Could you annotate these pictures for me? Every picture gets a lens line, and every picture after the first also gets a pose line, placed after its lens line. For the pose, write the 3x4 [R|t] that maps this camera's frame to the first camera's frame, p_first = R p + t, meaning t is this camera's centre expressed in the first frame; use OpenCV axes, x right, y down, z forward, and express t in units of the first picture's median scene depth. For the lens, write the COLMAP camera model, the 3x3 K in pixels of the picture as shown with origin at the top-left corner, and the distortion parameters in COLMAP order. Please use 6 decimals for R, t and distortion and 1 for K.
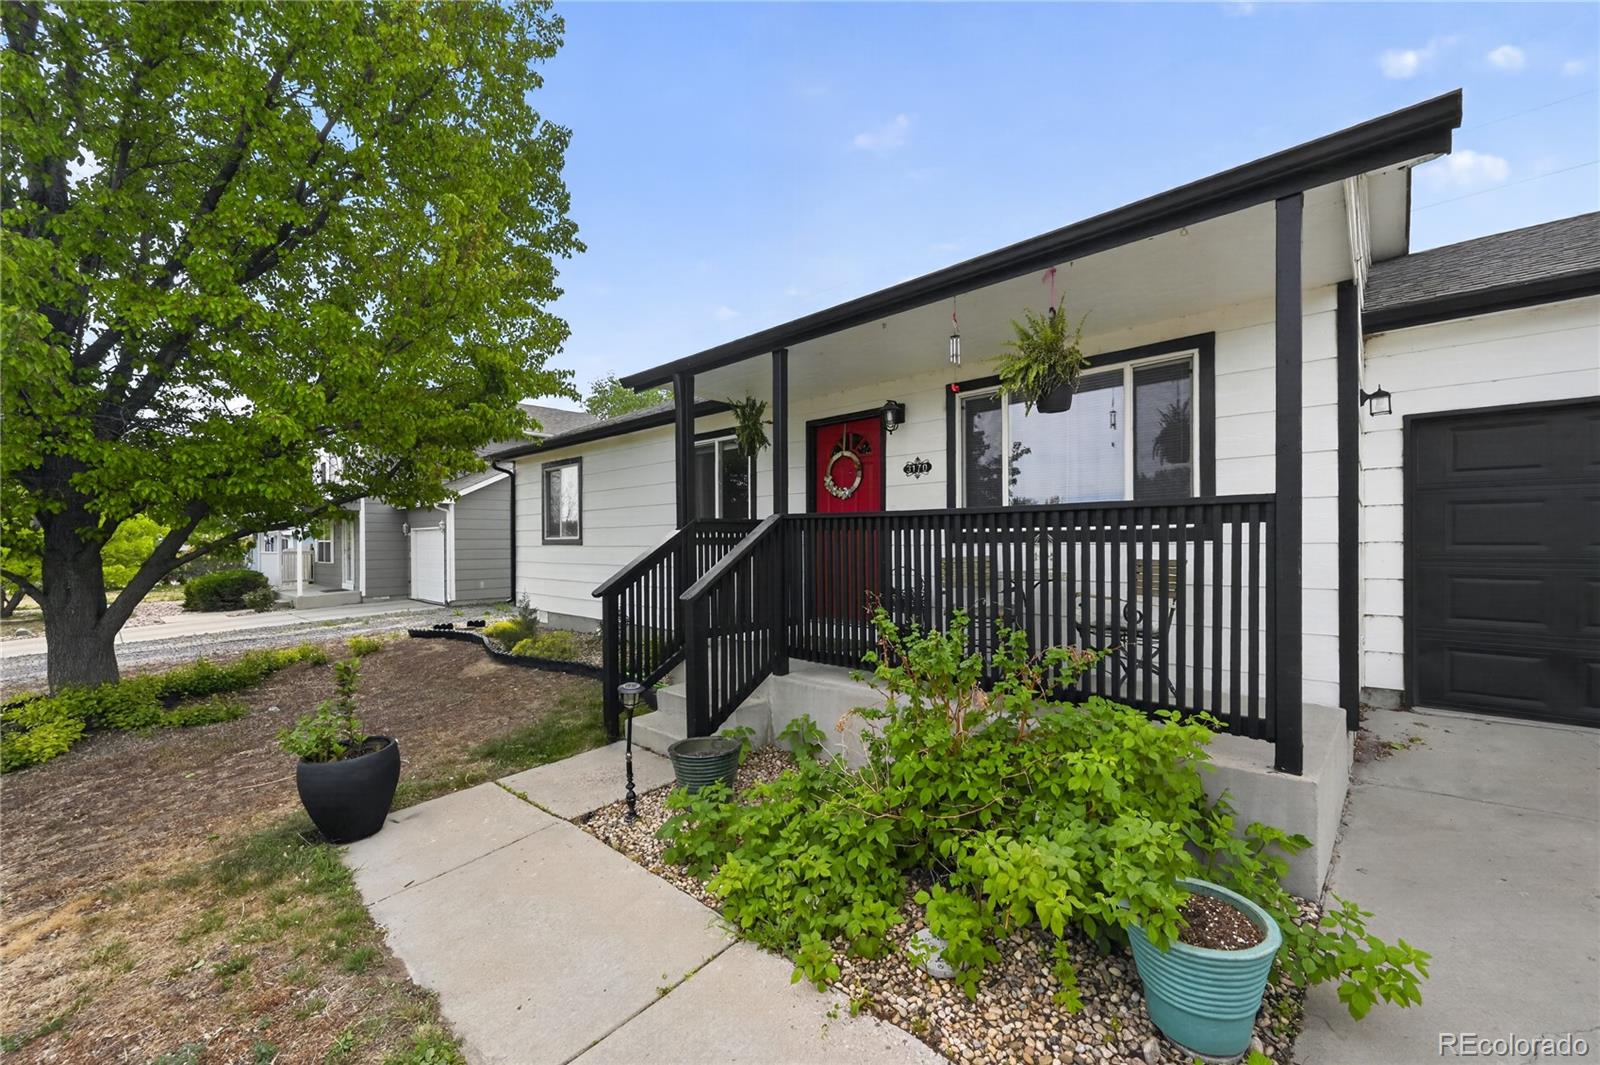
lens RADIAL K [[639.8, 0, 798.4], [0, 639.8, 538.8], [0, 0, 1]] dist [-0.000606, -0.000099]
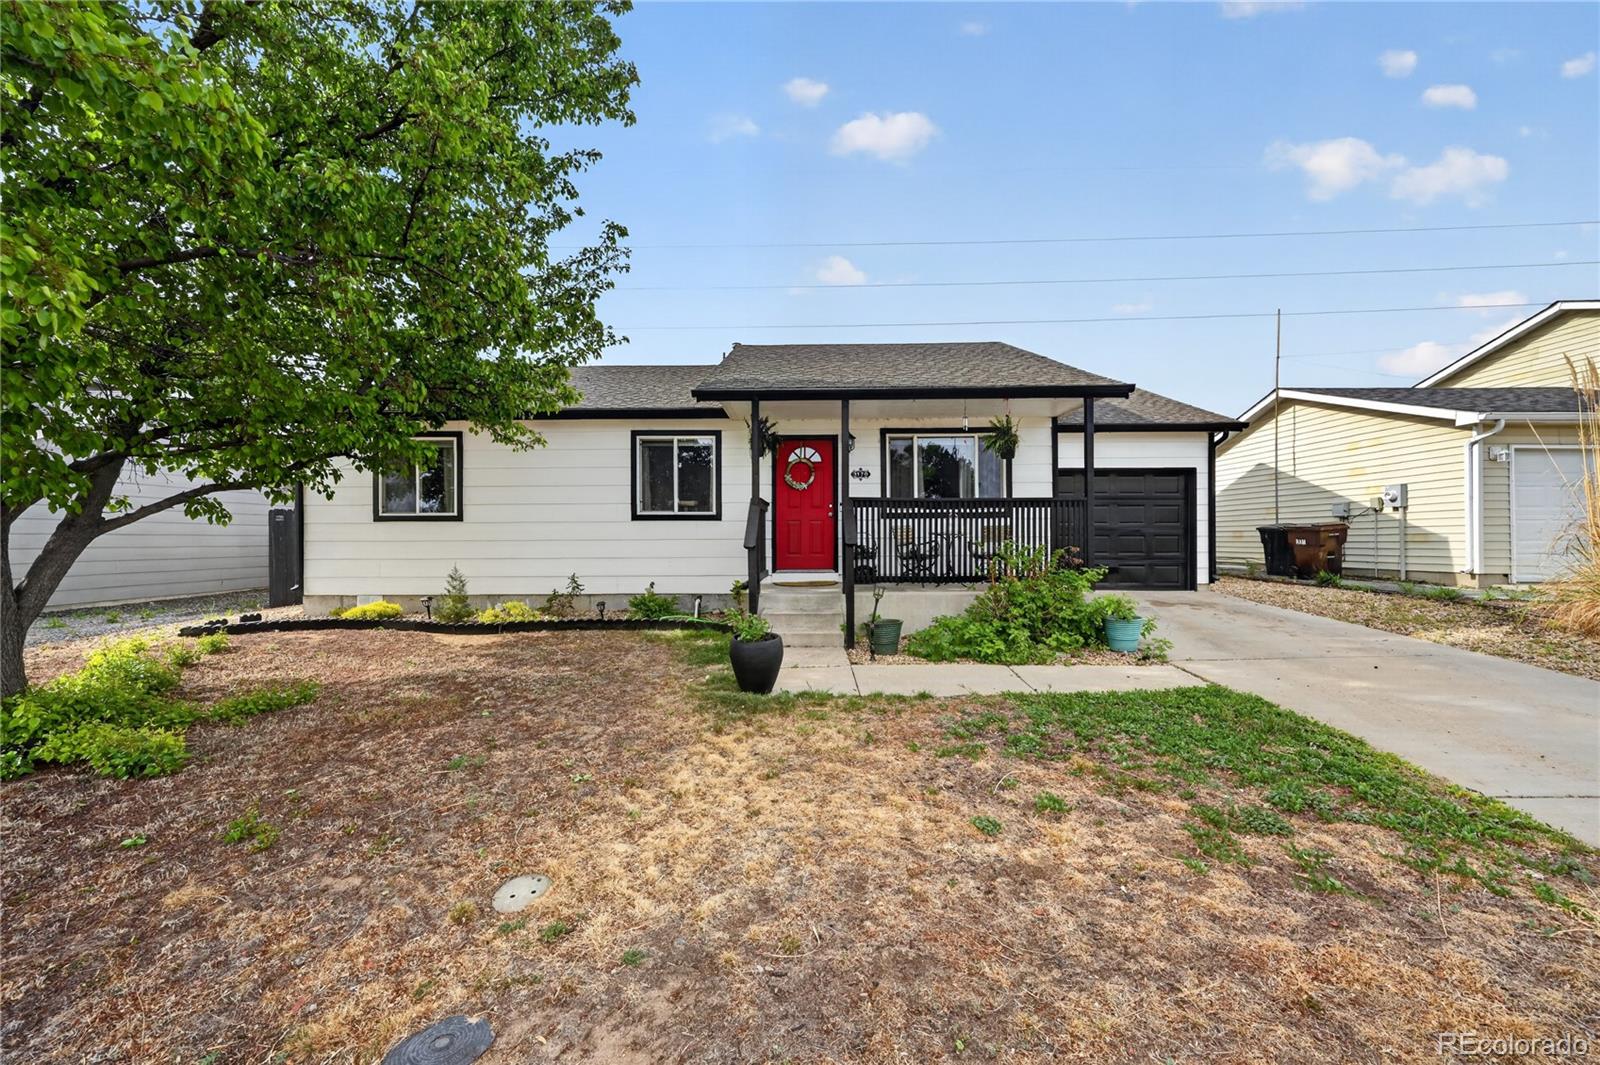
lens RADIAL K [[639.8, 0, 798.4], [0, 639.8, 538.8], [0, 0, 1]] dist [-0.000606, -0.000099]
pose [[0.750853, 0.000649, 0.660469, -1.096702], [-0.003932, 0.999986, 0.003487, 0.056842], [-0.660457, -0.005215, 0.750846, -0.155985]]
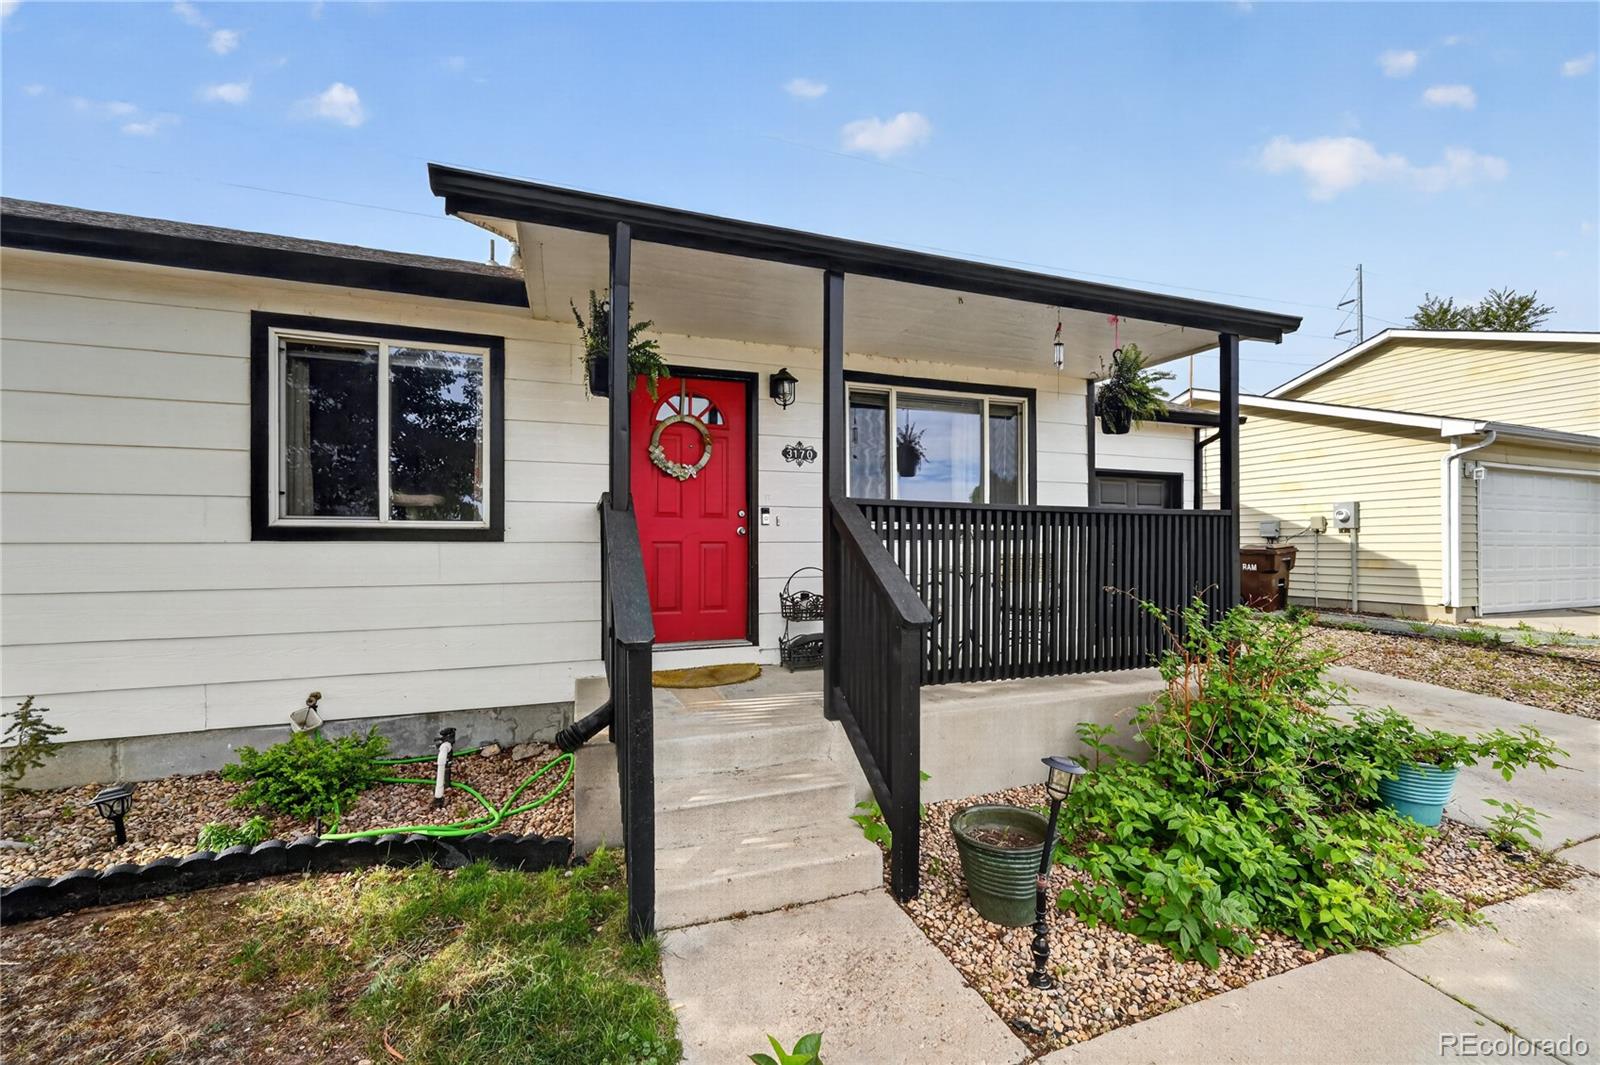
lens RADIAL K [[639.8, 0, 798.4], [0, 639.8, 538.8], [0, 0, 1]] dist [-0.000606, -0.000099]
pose [[0.448206, 0.008416, 0.893890, -0.628205], [-0.009472, 0.999944, -0.004666, 0.010424], [-0.893880, -0.006376, 0.448261, 0.637349]]
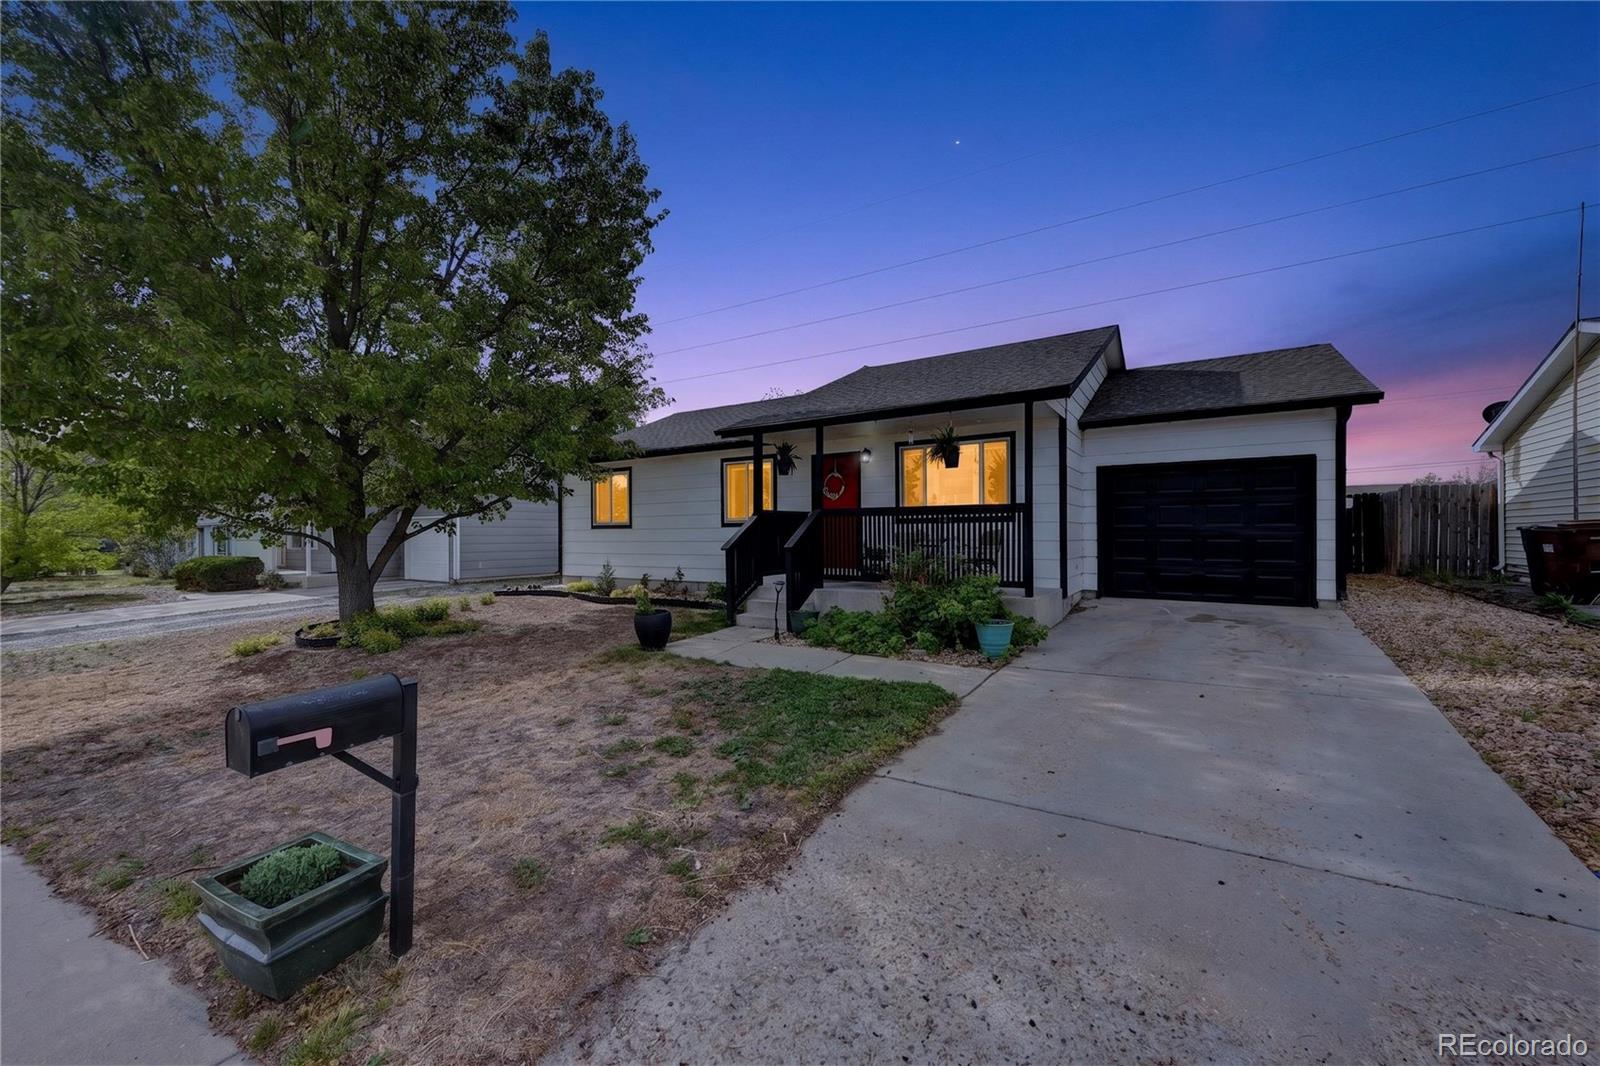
lens RADIAL K [[628.9, 0, 800.0], [0, 628.9, 533.0], [0, 0, 1]] dist [-0.000780, -0.000070]
pose [[0.984222, -0.000738, 0.176935, -0.394270], [0.000244, 0.999996, 0.002813, 0.029377], [-0.176936, -0.002725, 0.984219, -0.834361]]
